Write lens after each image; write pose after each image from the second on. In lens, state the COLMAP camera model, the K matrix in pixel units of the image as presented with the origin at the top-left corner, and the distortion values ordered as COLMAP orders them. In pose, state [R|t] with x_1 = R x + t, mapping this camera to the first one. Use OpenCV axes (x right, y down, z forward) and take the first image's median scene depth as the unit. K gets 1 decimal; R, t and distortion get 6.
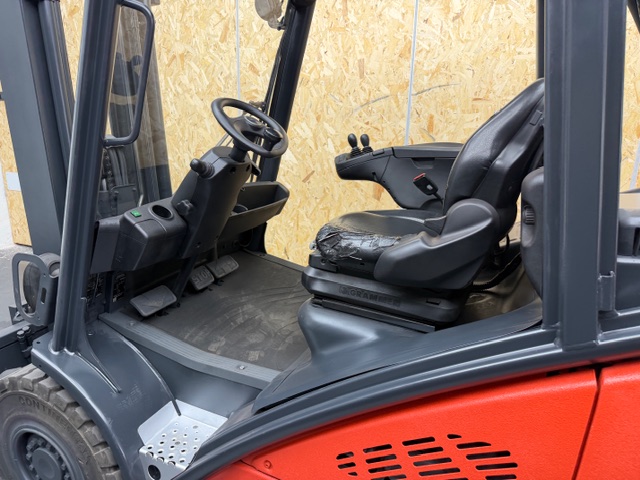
lens RADIAL K [[449.9, 0, 320.6], [0, 449.9, 240.0], [0, 0, 1]] dist [-0.004016, -0.010722]
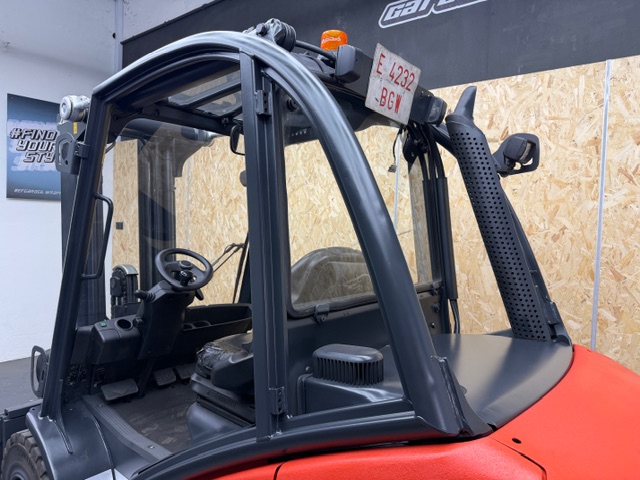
lens RADIAL K [[449.9, 0, 318.9], [0, 449.9, 240.2], [0, 0, 1]] dist [-0.004016, -0.010722]
pose [[0.964280, 0.017102, -0.264332, 0.575156], [-0.082864, 0.967303, -0.239705, -0.026905], [0.251590, 0.253046, 0.934168, -0.235707]]
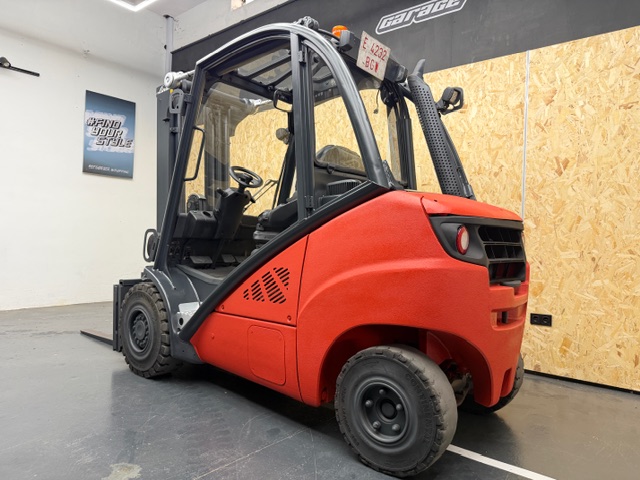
lens RADIAL K [[449.9, 0, 322.8], [0, 449.9, 242.0], [0, 0, 1]] dist [-0.004016, -0.010722]
pose [[0.958809, 0.009236, -0.283901, 0.784603], [-0.090506, 0.957312, -0.274521, 0.591689], [0.269246, 0.288908, 0.918716, -0.810829]]
